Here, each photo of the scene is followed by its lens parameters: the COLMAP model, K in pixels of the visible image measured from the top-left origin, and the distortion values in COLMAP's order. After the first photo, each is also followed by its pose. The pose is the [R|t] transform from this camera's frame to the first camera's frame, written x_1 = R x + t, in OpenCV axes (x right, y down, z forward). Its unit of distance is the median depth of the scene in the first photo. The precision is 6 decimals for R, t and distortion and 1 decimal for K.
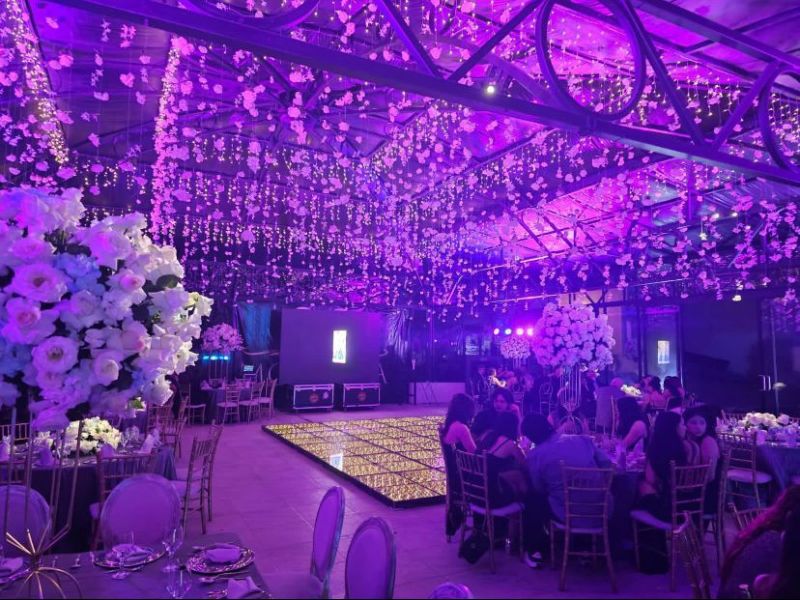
lens RADIAL K [[543.4, 0, 400.0], [0, 543.4, 300.0], [0, 0, 1]] dist [-0.000395, -0.000355]
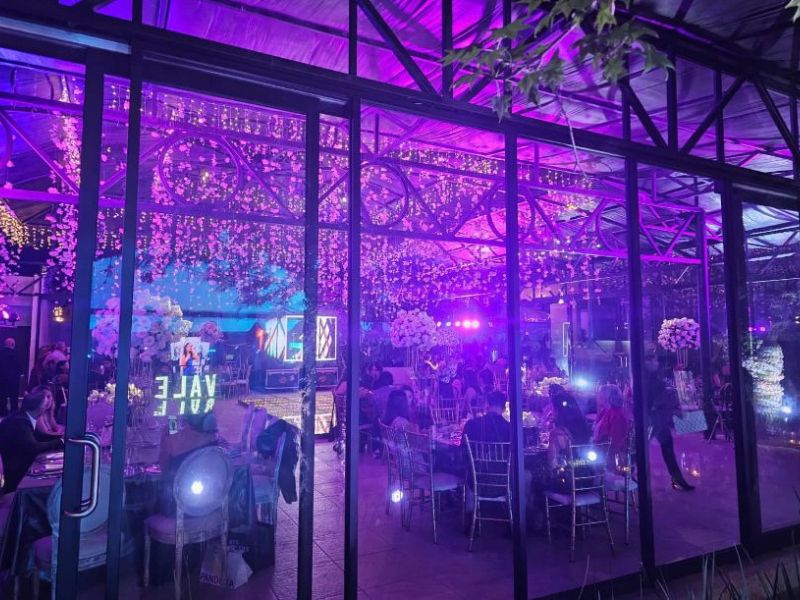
lens RADIAL K [[543.4, 0, 400.0], [0, 543.4, 300.0], [0, 0, 1]] dist [-0.000395, -0.000355]
pose [[0.999773, -0.016090, 0.013983, 0.167494], [0.015864, 0.999744, 0.016114, -0.033818], [-0.014239, -0.015889, 0.999772, -0.434159]]
